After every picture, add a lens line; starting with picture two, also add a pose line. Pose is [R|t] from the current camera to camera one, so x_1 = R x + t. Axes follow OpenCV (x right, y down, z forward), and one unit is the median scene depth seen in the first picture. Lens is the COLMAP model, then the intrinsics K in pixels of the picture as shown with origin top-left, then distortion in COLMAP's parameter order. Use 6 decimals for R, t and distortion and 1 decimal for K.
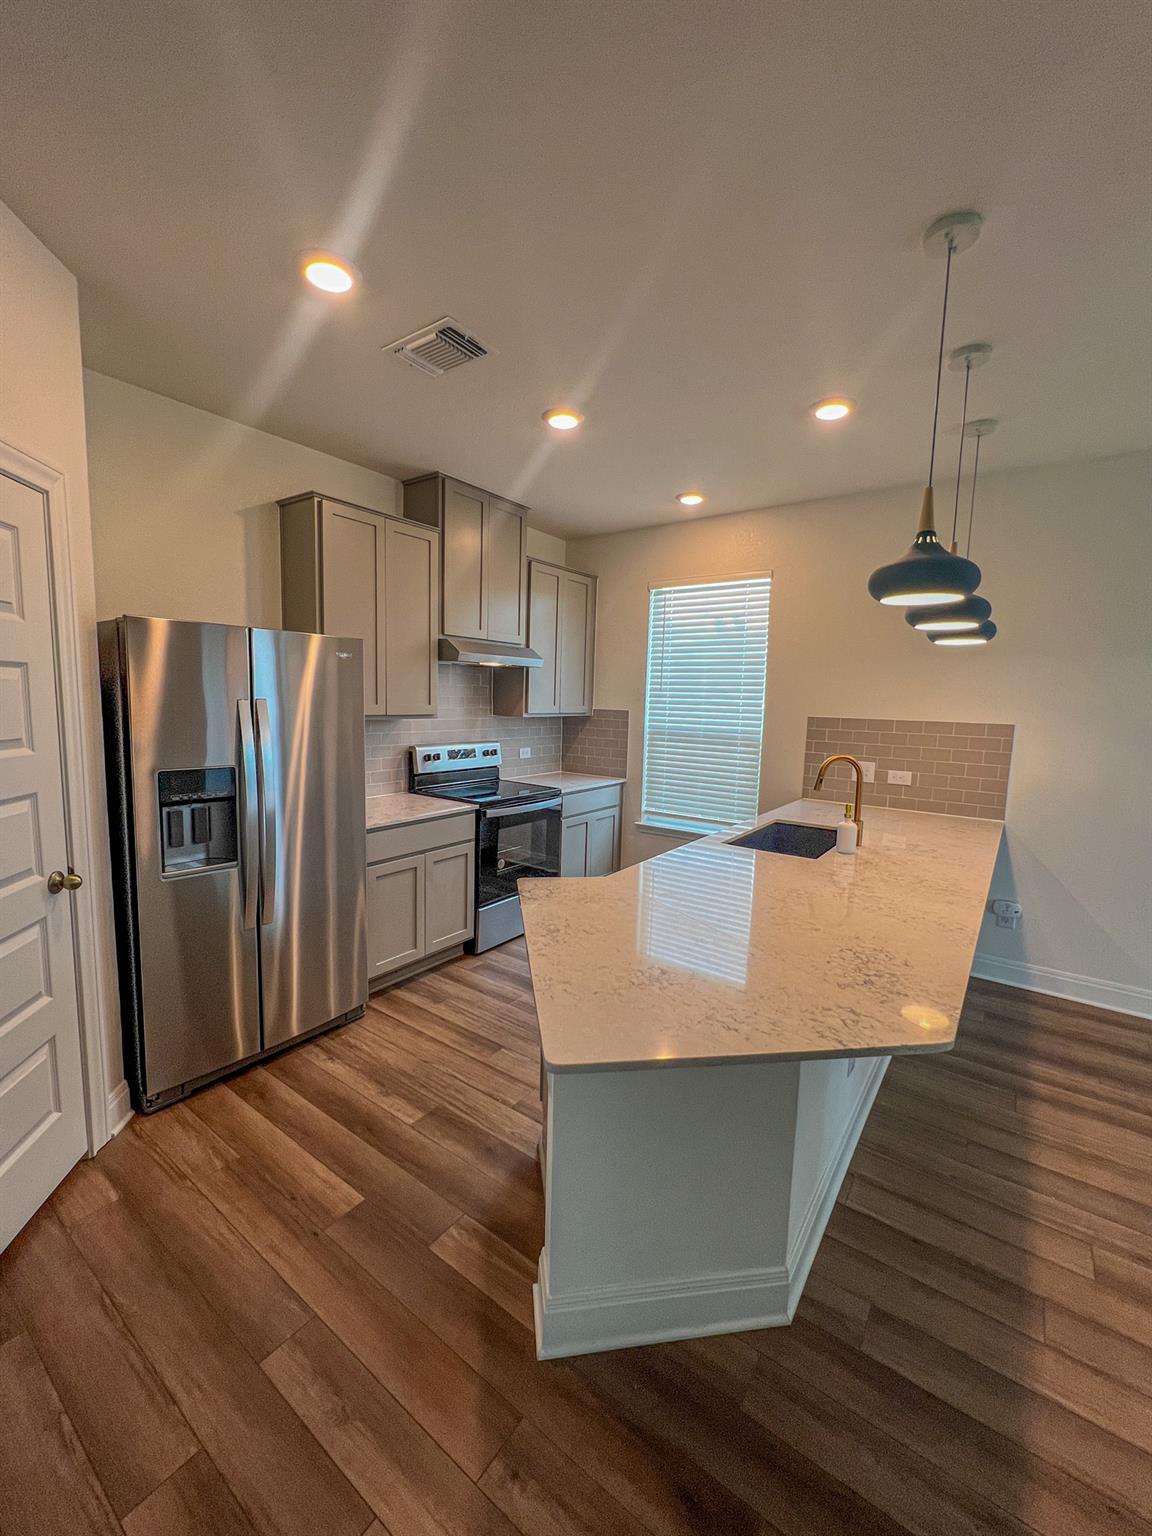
lens RADIAL K [[619.7, 0, 572.2], [0, 619.7, 764.2], [0, 0, 1]] dist [-0.000665, 0.000405]
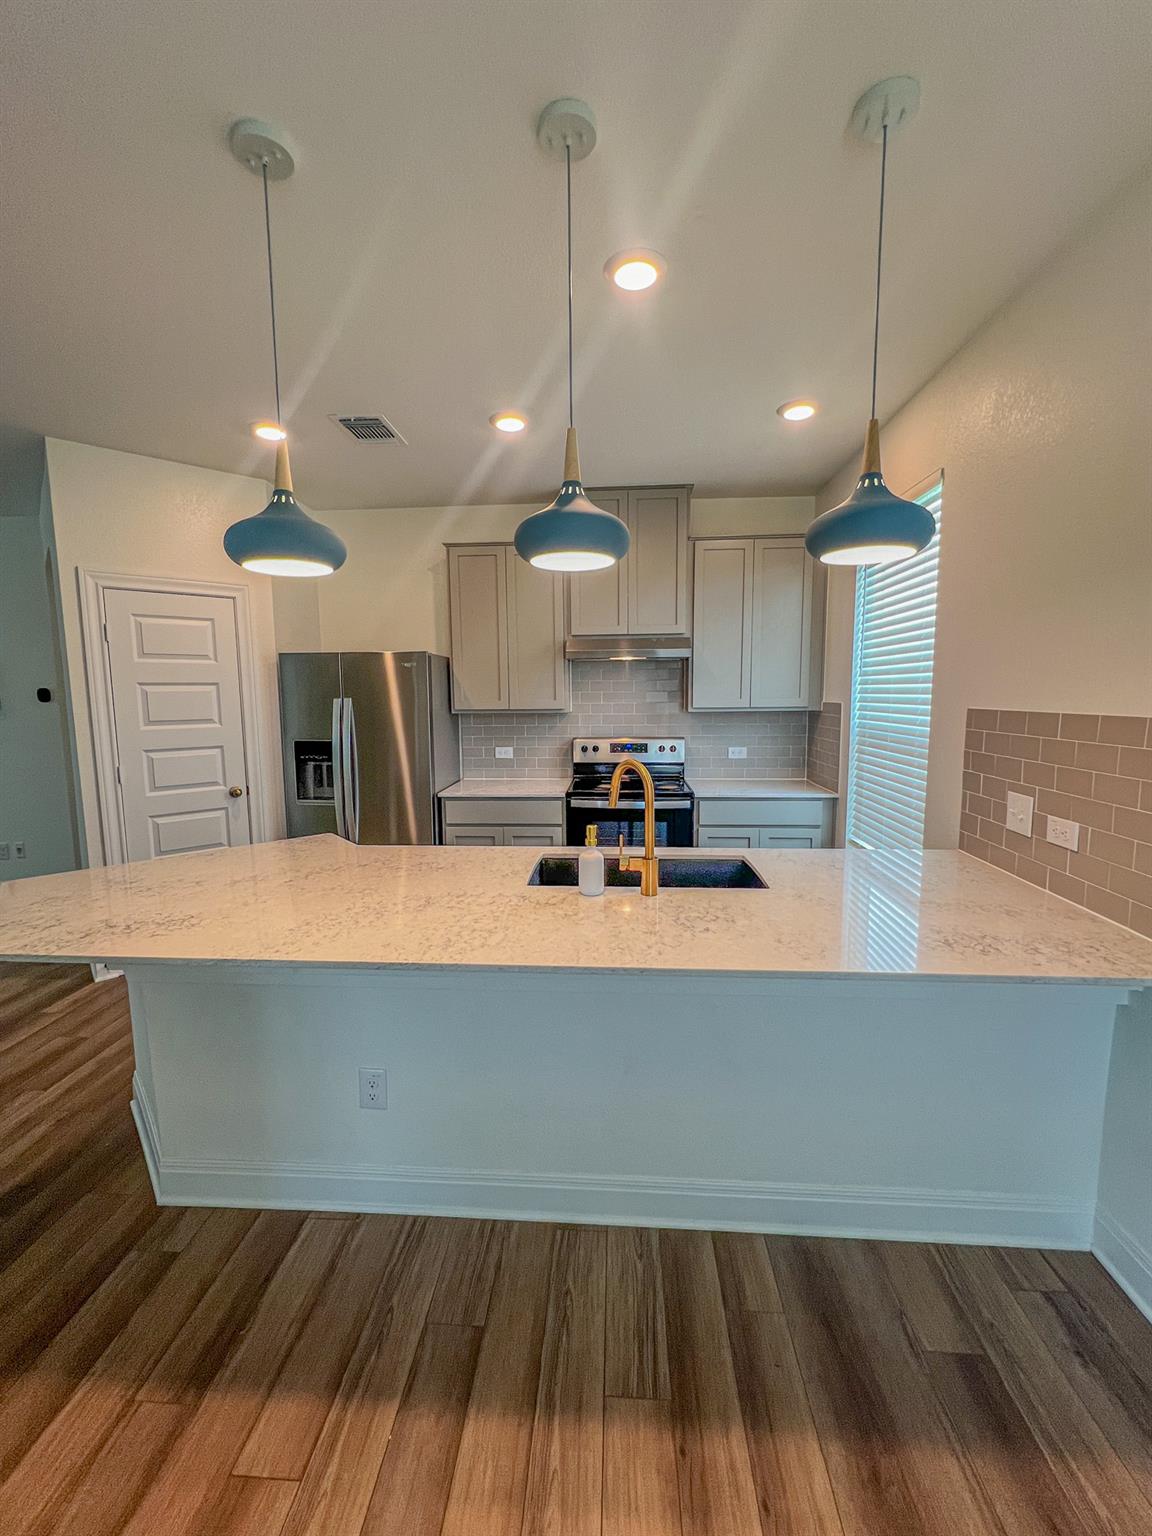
lens RADIAL K [[633.7, 0, 571.1], [0, 633.7, 762.7], [0, 0, 1]] dist [-0.000053, 0.000198]
pose [[0.531428, 0.064363, -0.844655, 0.908997], [-0.068752, 0.997097, 0.032723, -0.027692], [0.844309, 0.040682, 0.534311, 0.505724]]
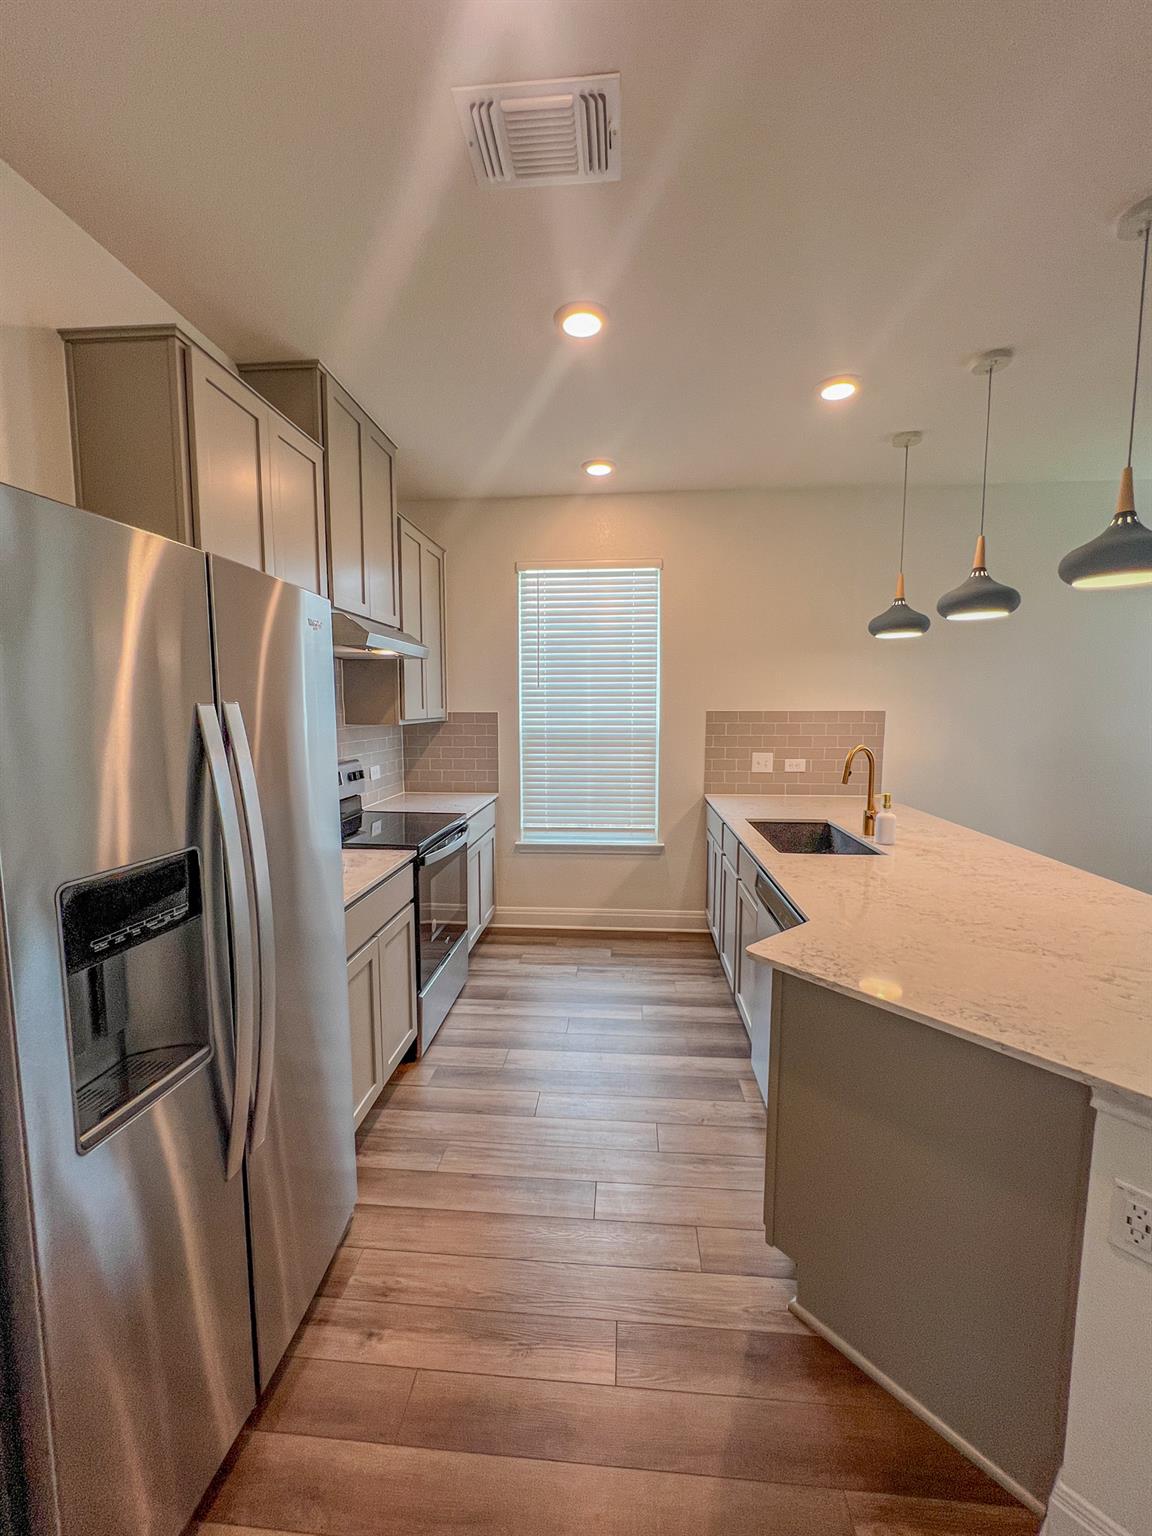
lens RADIAL K [[620.7, 0, 571.8], [0, 620.7, 765.1], [0, 0, 1]] dist [-0.000793, 0.000319]
pose [[0.855016, -0.077966, 0.512708, -0.420344], [0.080777, 0.996590, 0.016842, -0.033754], [-0.512273, 0.027015, 0.858398, 0.352491]]
